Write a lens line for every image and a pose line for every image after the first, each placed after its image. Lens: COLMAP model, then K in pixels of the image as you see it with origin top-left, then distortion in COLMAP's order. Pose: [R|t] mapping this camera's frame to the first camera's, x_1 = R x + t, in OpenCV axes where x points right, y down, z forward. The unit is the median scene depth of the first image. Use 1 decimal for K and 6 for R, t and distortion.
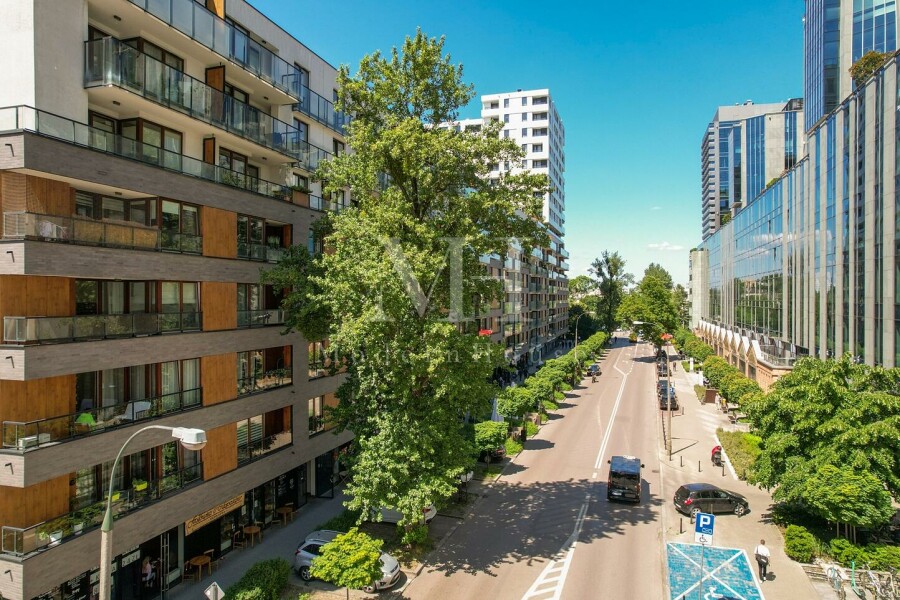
lens RADIAL K [[579.9, 0, 452.8], [0, 579.9, 303.2], [0, 0, 1]] dist [-0.031892, 0.005918]
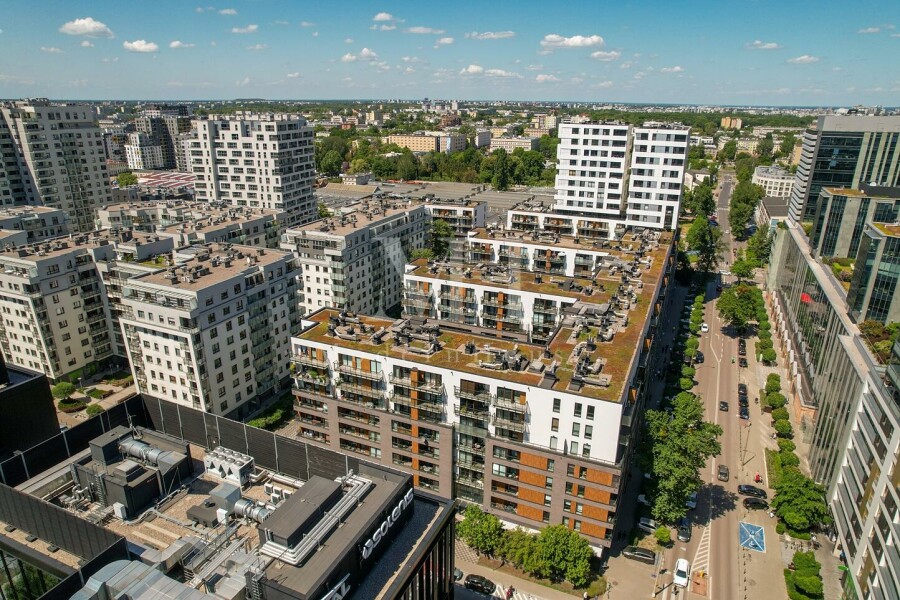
lens RADIAL K [[579.9, 0, 449.6], [0, 579.9, 302.6], [0, 0, 1]] dist [-0.031892, 0.005918]
pose [[0.994699, 0.050515, -0.089564, -0.764458], [-0.018632, 0.945139, 0.326137, -1.317876], [0.101126, -0.322739, 0.941070, -1.351715]]
